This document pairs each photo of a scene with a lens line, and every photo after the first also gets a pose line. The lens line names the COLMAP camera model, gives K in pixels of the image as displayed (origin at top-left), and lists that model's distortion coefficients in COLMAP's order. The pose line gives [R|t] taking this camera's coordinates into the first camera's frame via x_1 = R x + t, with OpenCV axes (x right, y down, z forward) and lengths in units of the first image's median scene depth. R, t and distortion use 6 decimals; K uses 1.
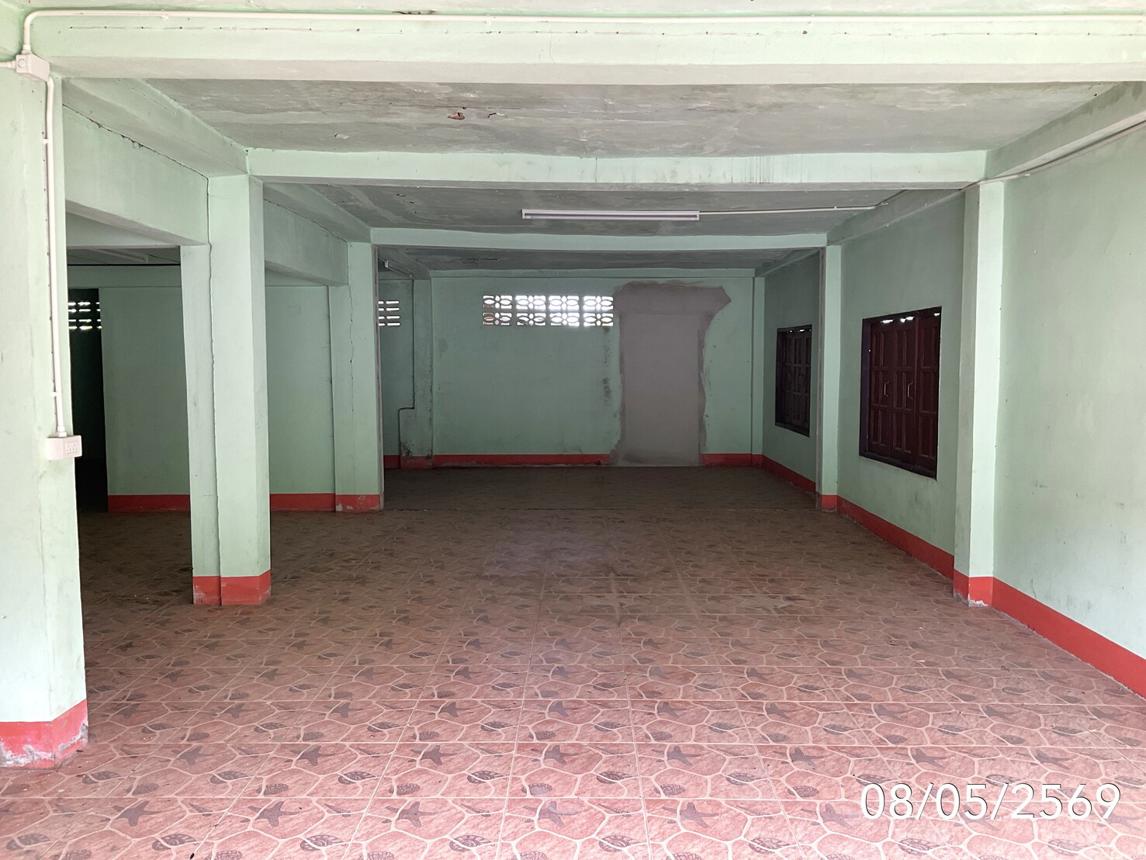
lens RADIAL K [[972.0, 0, 572.6], [0, 972.0, 431.5], [0, 0, 1]] dist [0.014187, -0.001786]
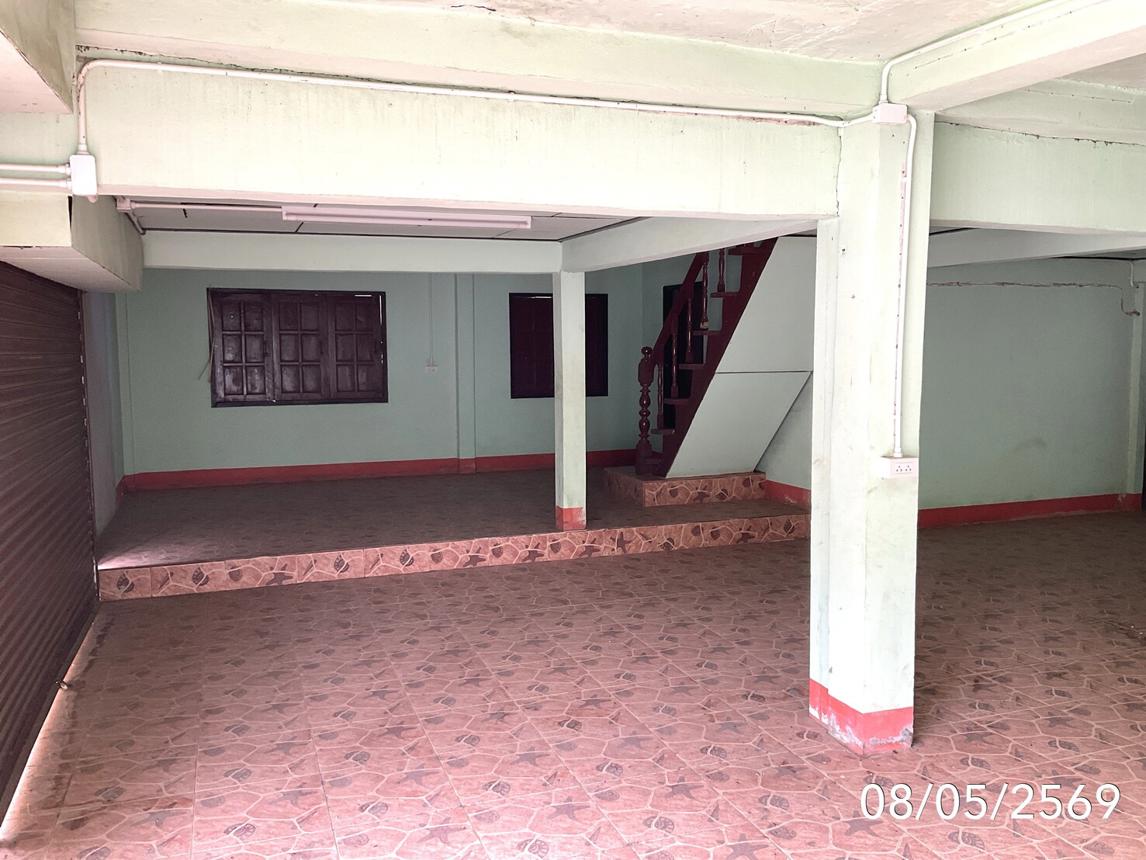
lens RADIAL K [[972.0, 0, 573.6], [0, 972.0, 430.7], [0, 0, 1]] dist [0.014187, -0.001786]
pose [[0.340663, 0.086893, -0.936162, 0.352499], [-0.061922, 0.995632, 0.069880, -0.076384], [0.938144, 0.034163, 0.344555, 0.306099]]
